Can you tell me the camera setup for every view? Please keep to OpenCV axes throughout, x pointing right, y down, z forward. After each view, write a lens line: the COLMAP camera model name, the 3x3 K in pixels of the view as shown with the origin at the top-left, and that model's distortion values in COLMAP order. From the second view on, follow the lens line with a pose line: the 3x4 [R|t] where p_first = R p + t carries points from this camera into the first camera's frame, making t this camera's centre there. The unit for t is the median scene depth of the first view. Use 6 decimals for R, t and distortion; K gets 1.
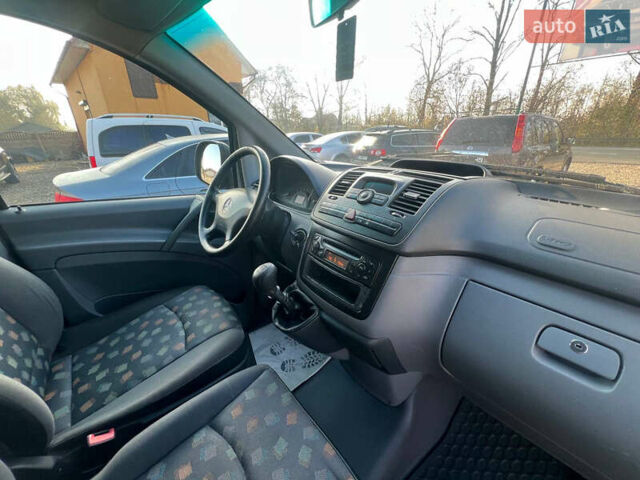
lens RADIAL K [[255.1, 0, 320.0], [0, 255.1, 240.0], [0, 0, 1]] dist [-0.001317, -0.000104]
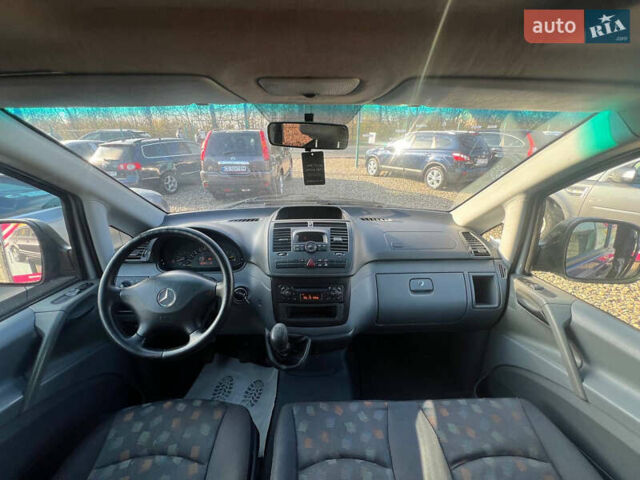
lens RADIAL K [[255.1, 0, 320.0], [0, 255.1, 240.0], [0, 0, 1]] dist [-0.001317, -0.000104]
pose [[0.619045, -0.290559, 0.729629, -0.573040], [0.292109, 0.947575, 0.129515, -0.263334], [-0.729010, 0.132955, 0.671466, -0.012284]]
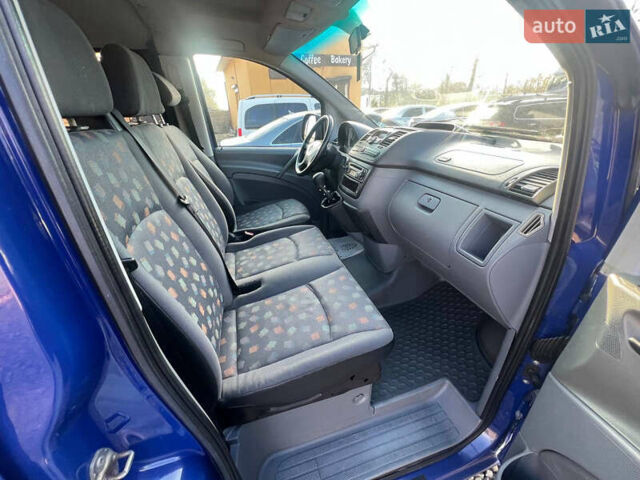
lens RADIAL K [[261.8, 0, 320.0], [0, 261.8, 240.0], [0, 0, 1]] dist [-0.014941, -0.000202]
pose [[0.917541, 0.155080, -0.366155, 0.443029], [-0.127053, 0.986883, 0.099601, 0.286911], [0.376798, -0.044867, 0.925208, -0.673146]]
